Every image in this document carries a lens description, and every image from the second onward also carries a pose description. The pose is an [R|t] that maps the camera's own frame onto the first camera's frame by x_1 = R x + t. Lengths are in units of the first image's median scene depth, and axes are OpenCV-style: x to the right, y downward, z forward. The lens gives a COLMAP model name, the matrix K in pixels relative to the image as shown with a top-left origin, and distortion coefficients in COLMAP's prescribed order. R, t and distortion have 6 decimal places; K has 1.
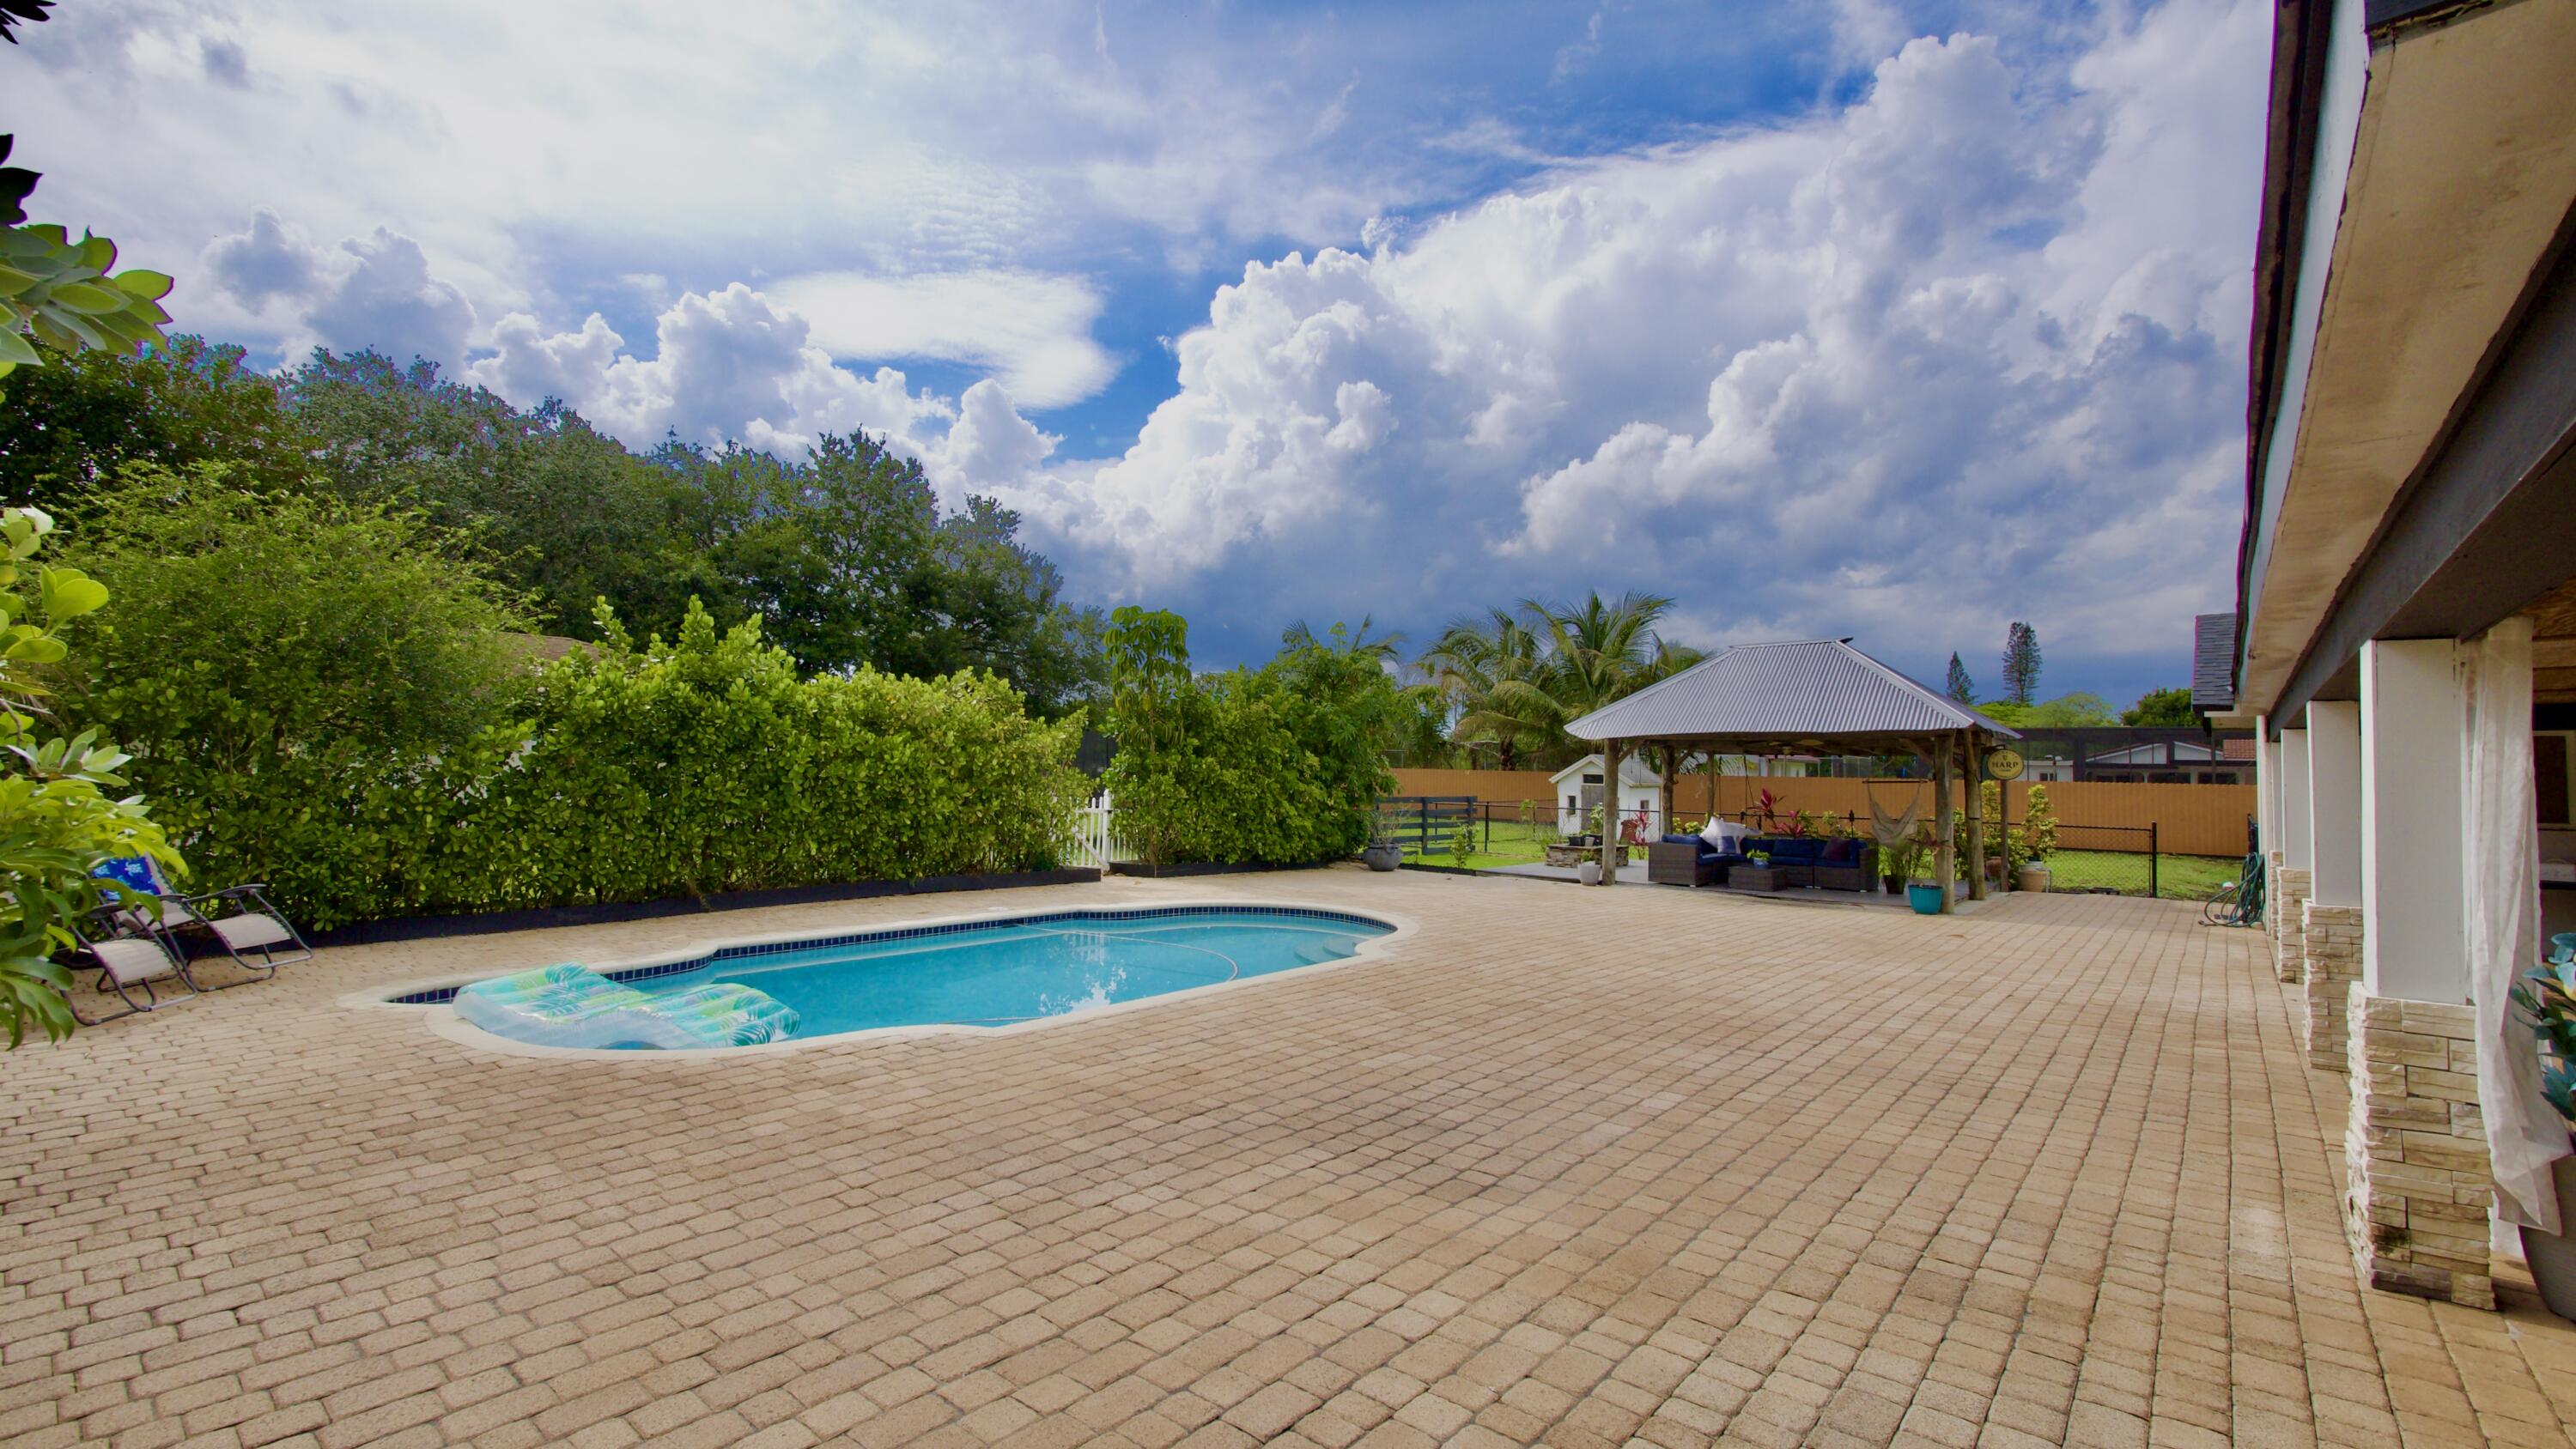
lens RADIAL K [[1083.3, 0, 1282.0], [0, 1083.3, 746.1], [0, 0, 1]] dist [-0.015891, 0.000238]
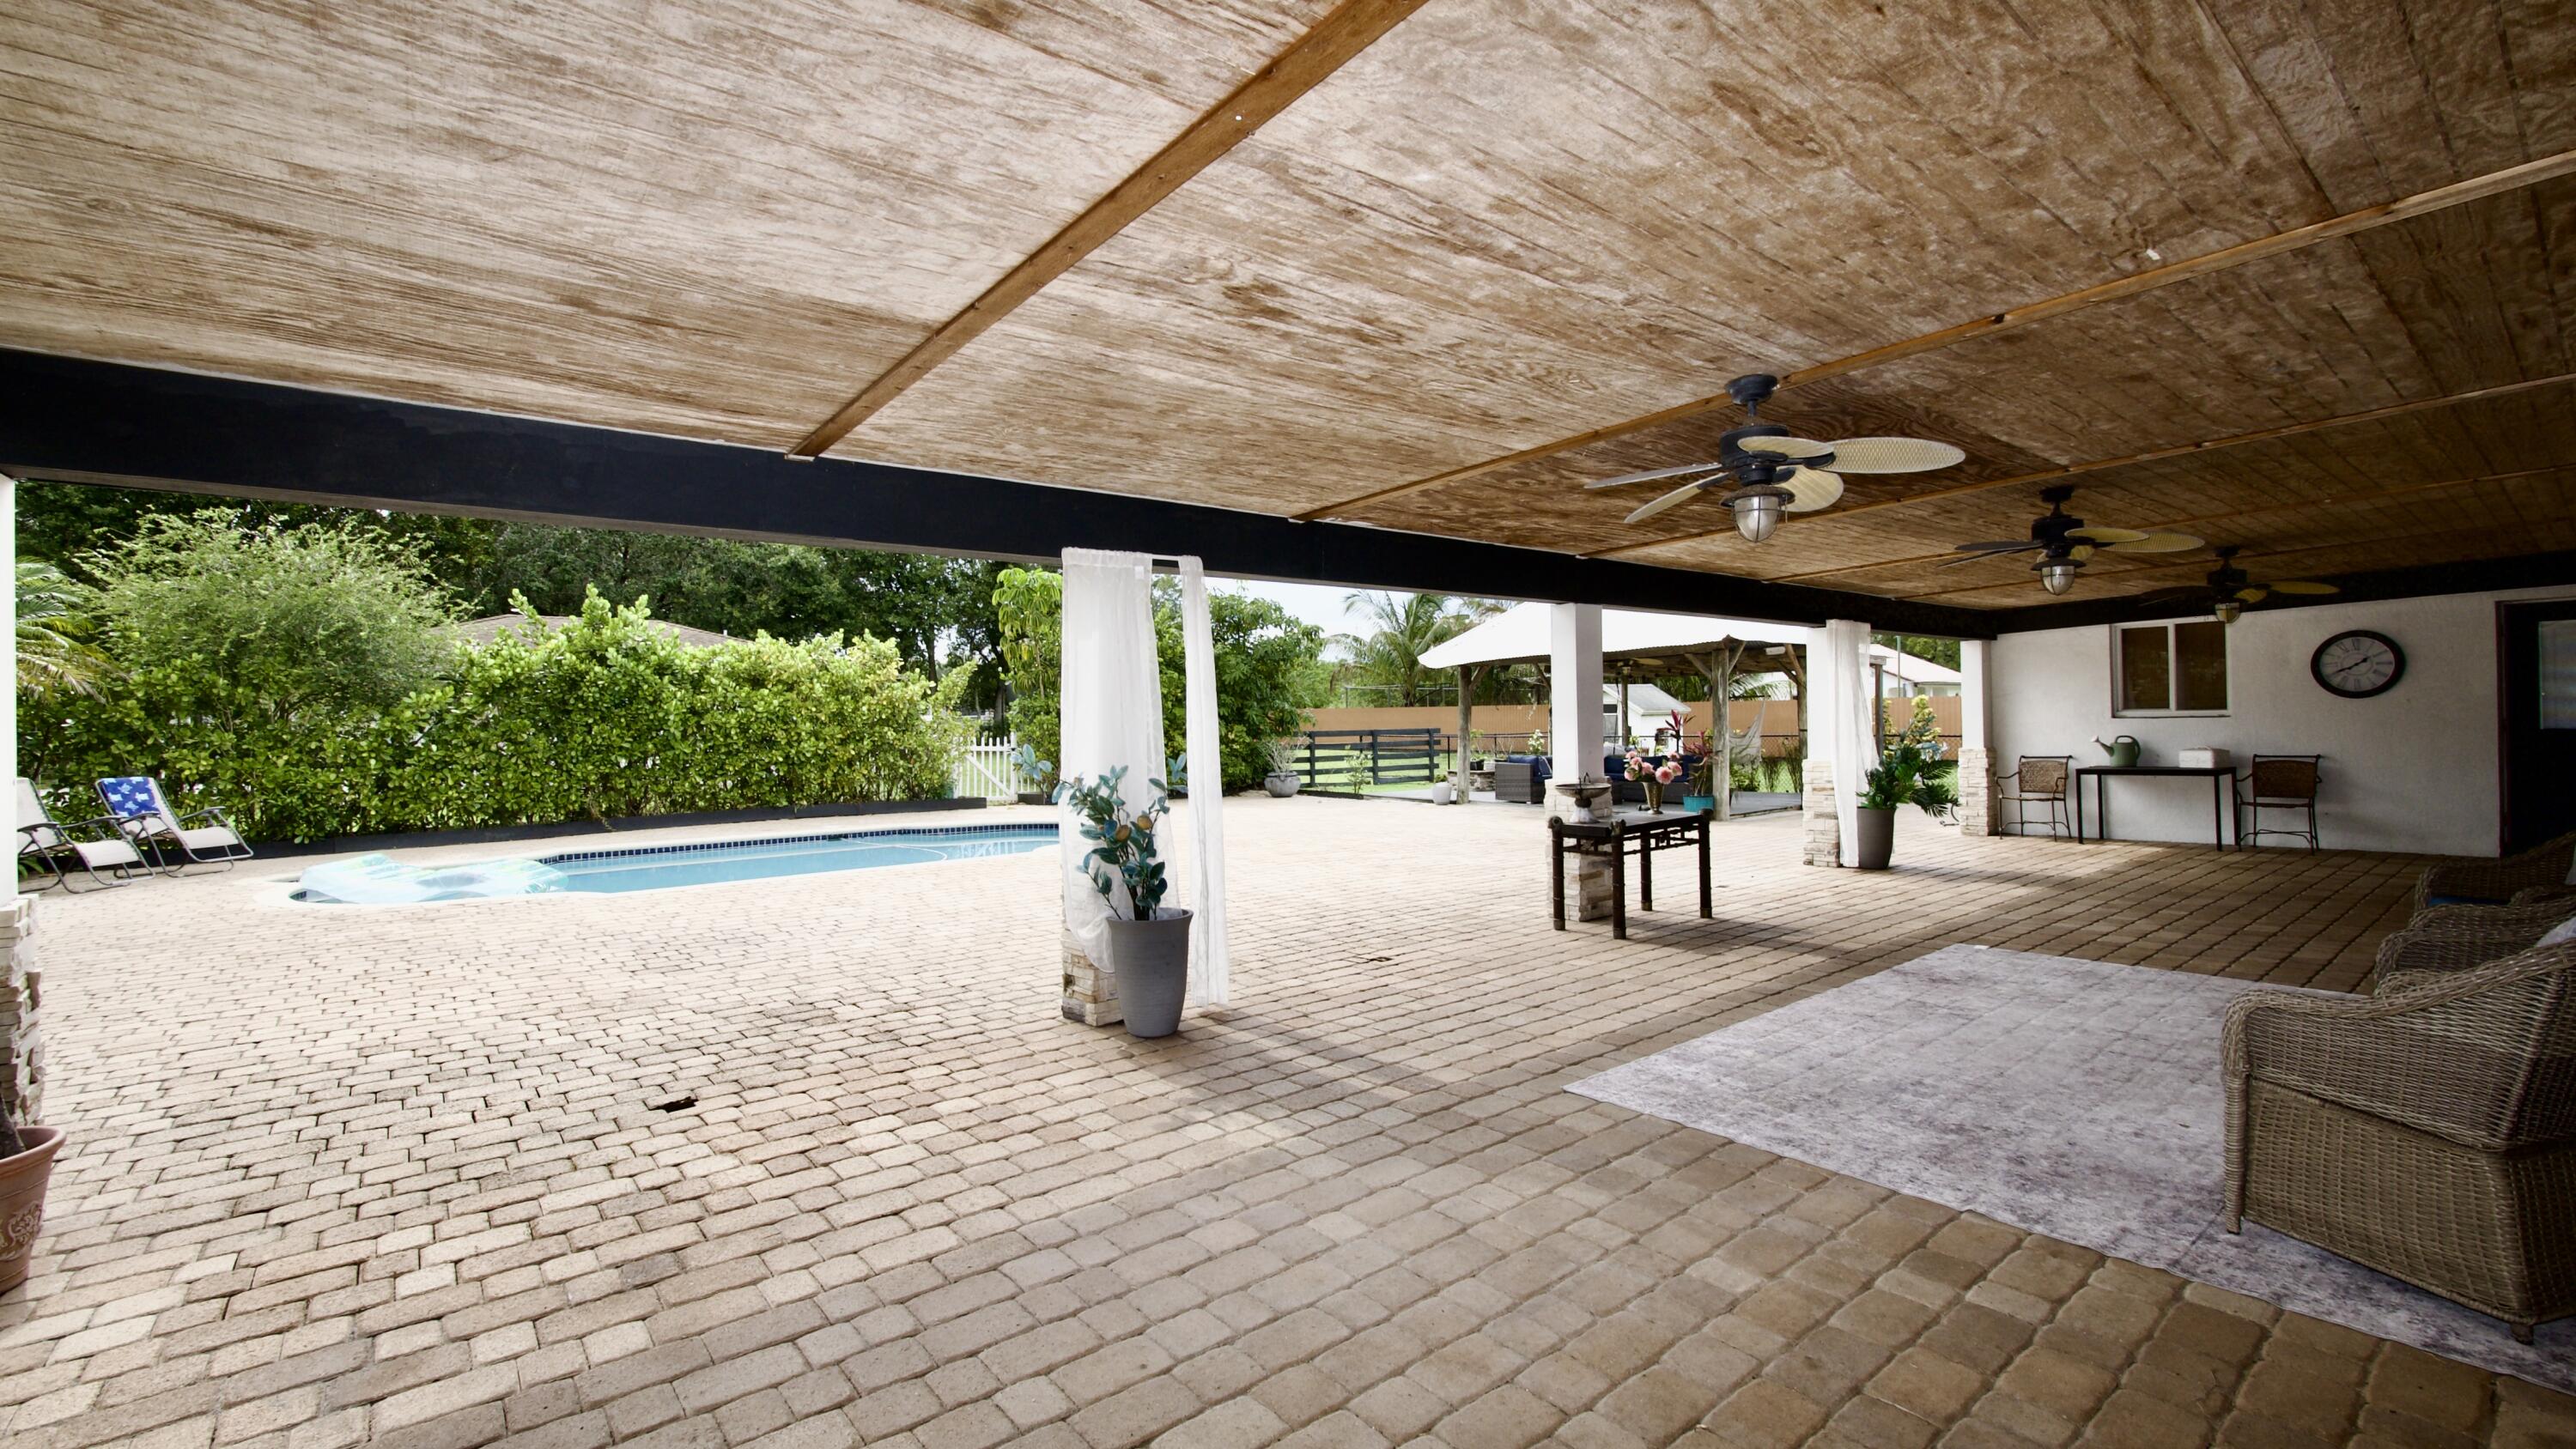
lens RADIAL K [[1094.9, 0, 1285.4], [0, 1094.9, 714.1], [0, 0, 1]] dist [-0.005084, 0.000241]
pose [[0.982146, -0.036234, -0.184600, 0.474073], [0.039413, 0.999131, 0.013576, 0.026790], [0.183948, -0.020610, 0.982720, -0.116294]]
